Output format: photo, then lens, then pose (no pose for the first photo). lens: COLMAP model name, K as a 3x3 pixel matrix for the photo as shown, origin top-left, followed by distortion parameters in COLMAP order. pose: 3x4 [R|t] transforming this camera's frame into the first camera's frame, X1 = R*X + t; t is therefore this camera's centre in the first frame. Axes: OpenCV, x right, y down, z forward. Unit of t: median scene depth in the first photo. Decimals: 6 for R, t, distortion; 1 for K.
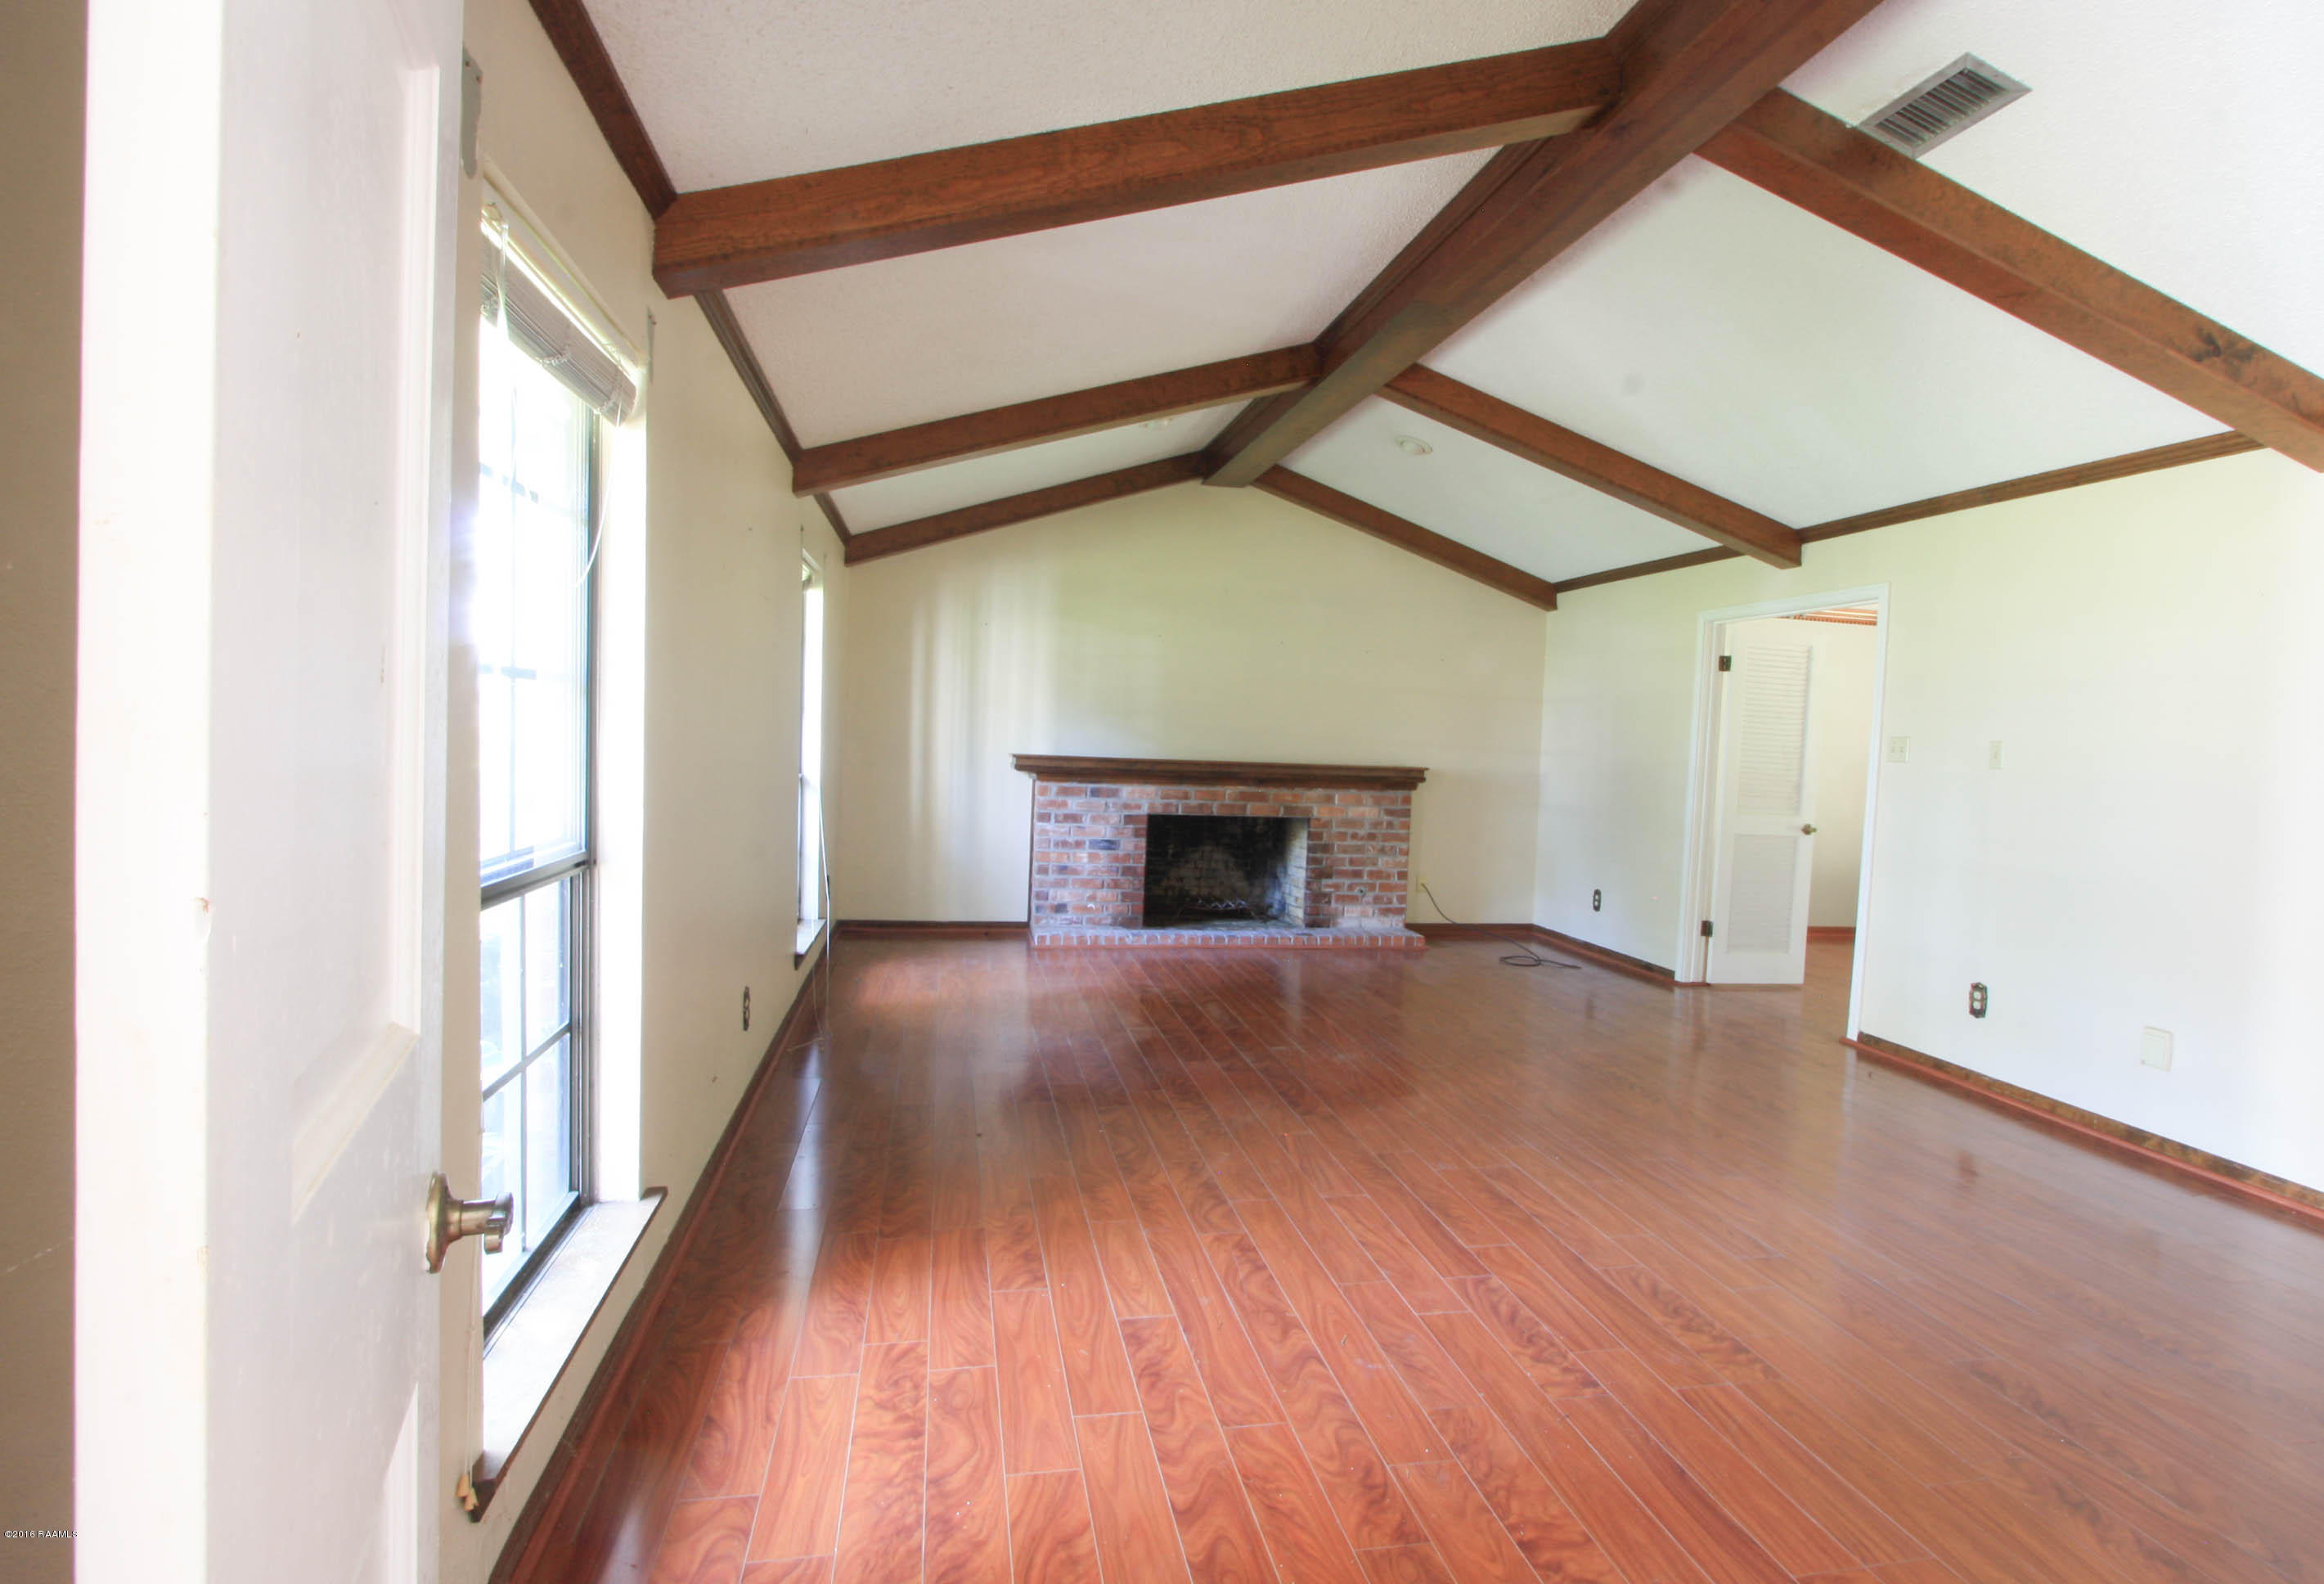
lens RADIAL K [[1154.2, 0, 1164.3], [0, 1154.2, 791.7], [0, 0, 1]] dist [-0.022708, 0.000527]
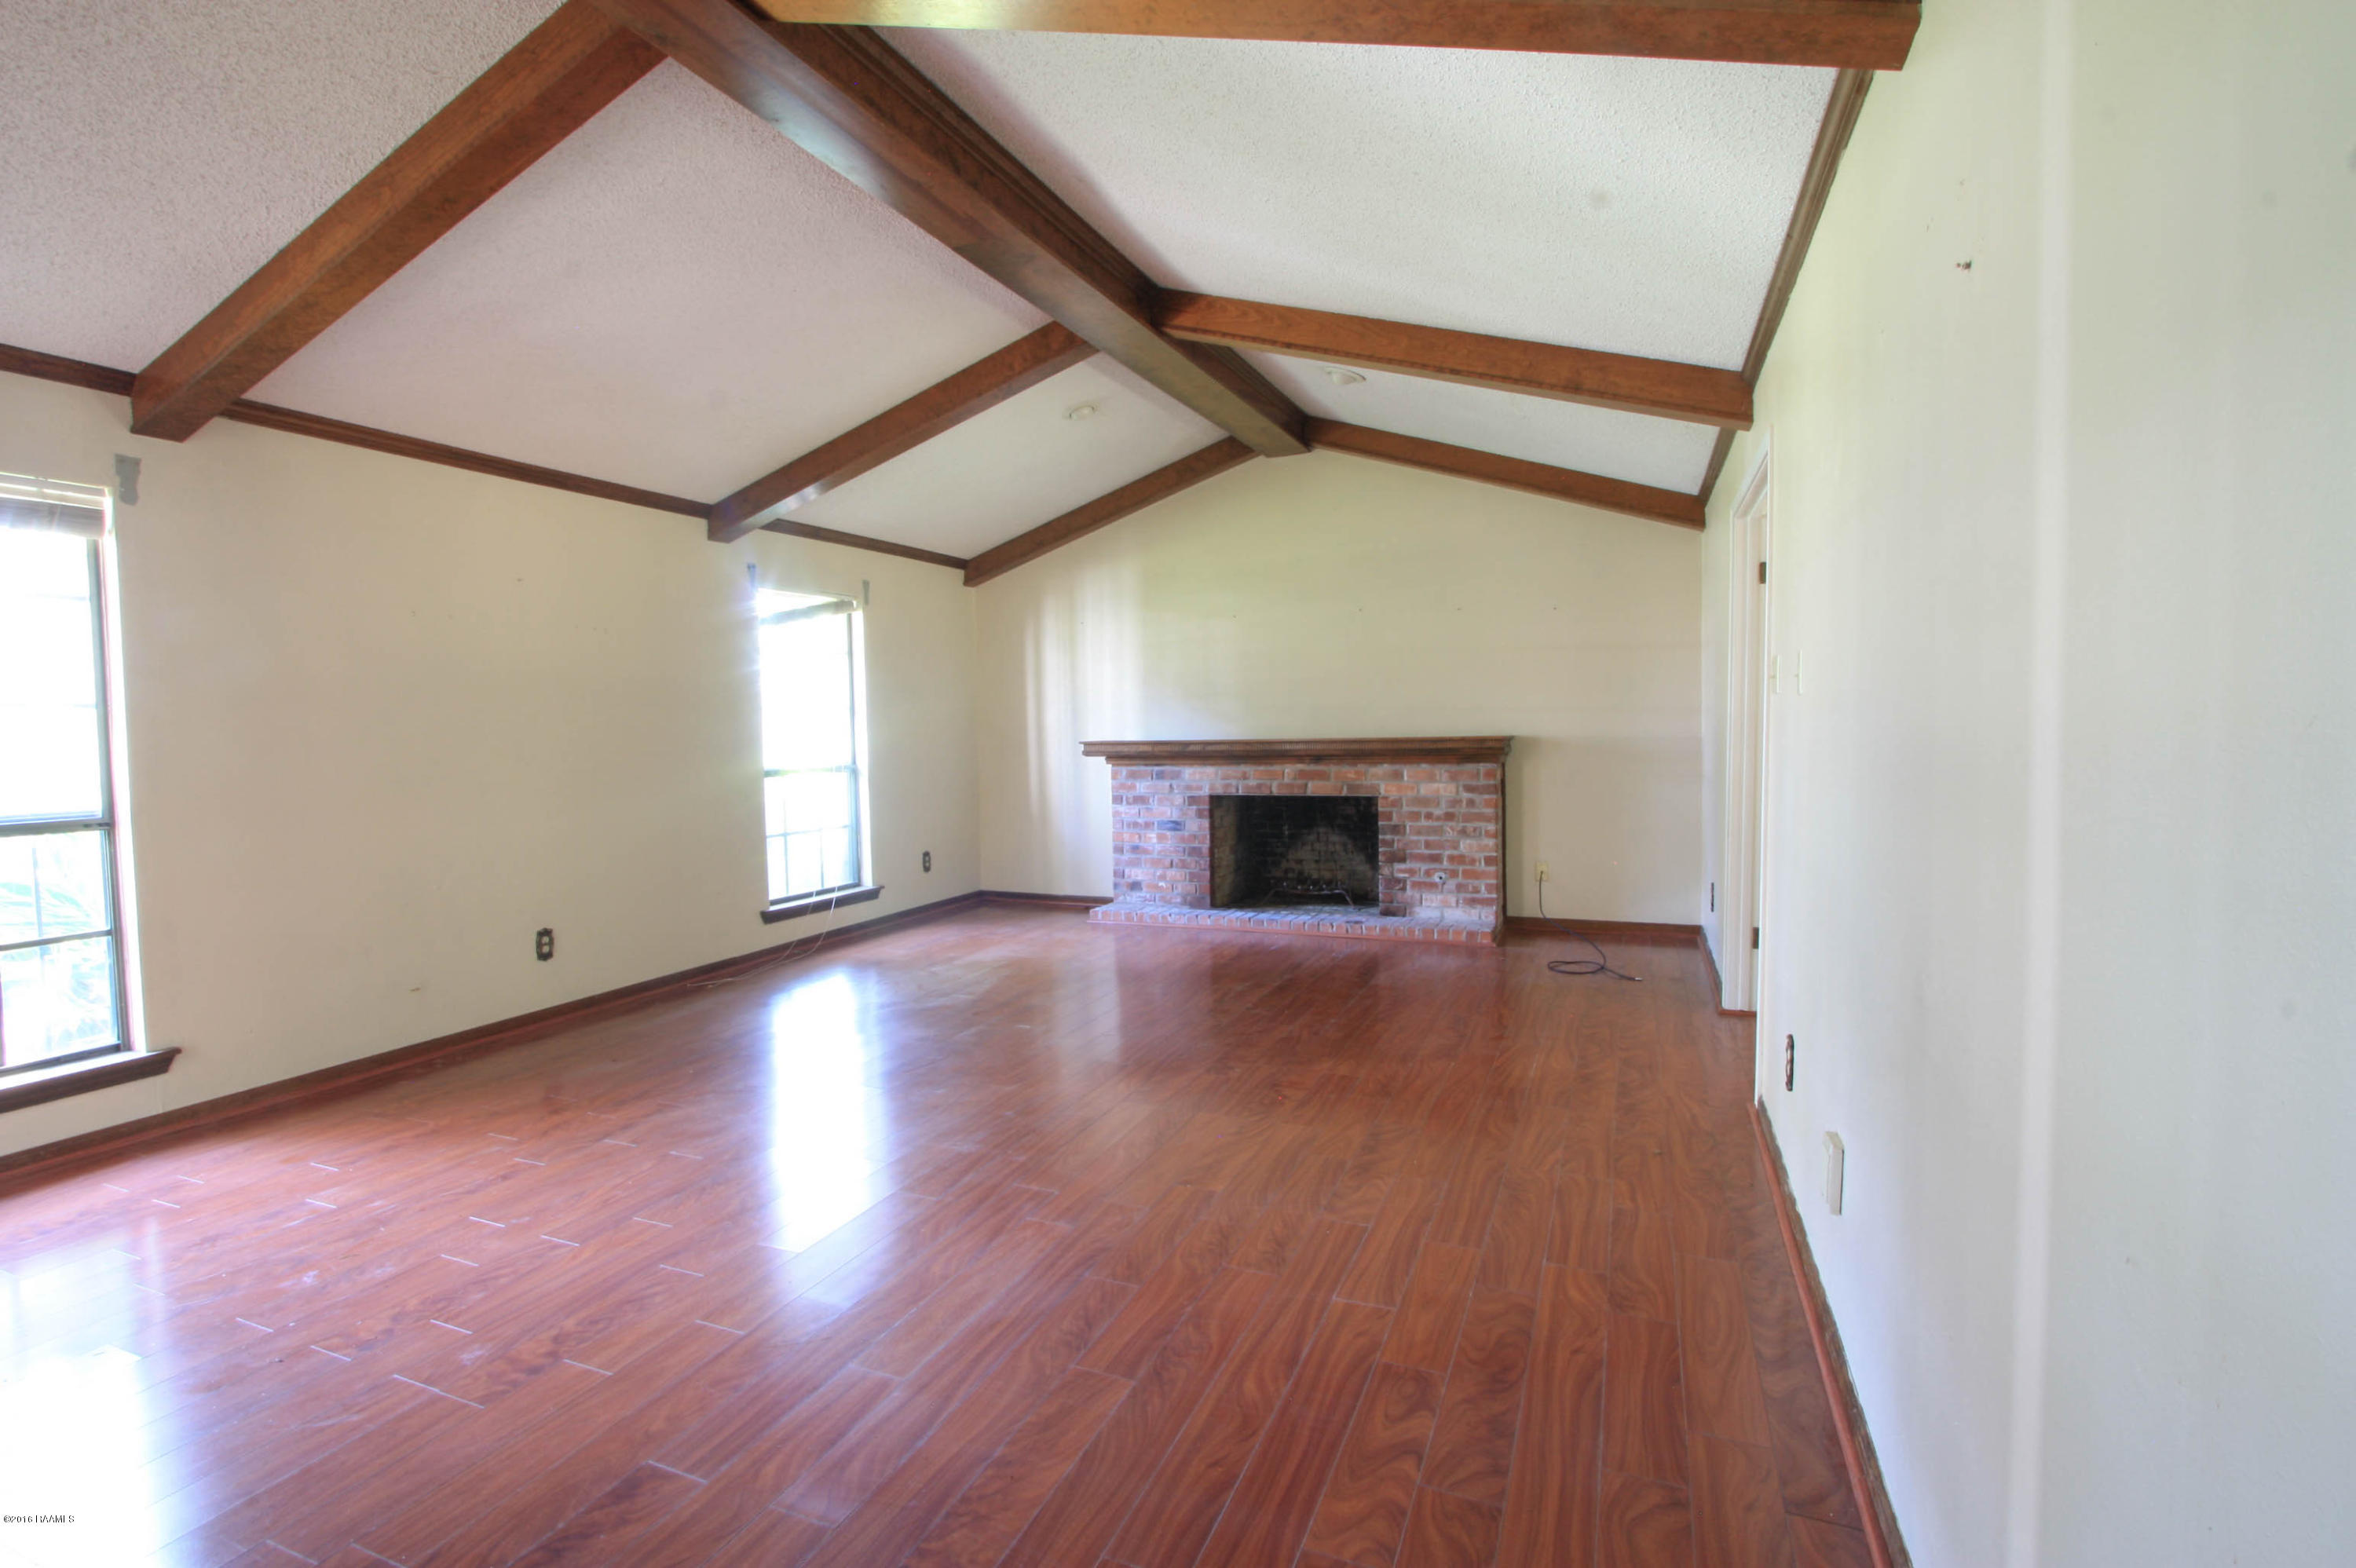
lens RADIAL K [[1090.0, 0, 1177.7], [0, 1090.0, 784.3], [0, 0, 1]] dist [-0.001494, -0.000653]
pose [[0.831082, -0.022321, -0.555702, 0.484000], [0.023350, 0.999714, -0.005234, 0.014217], [0.555660, -0.008626, 0.831365, 0.194527]]
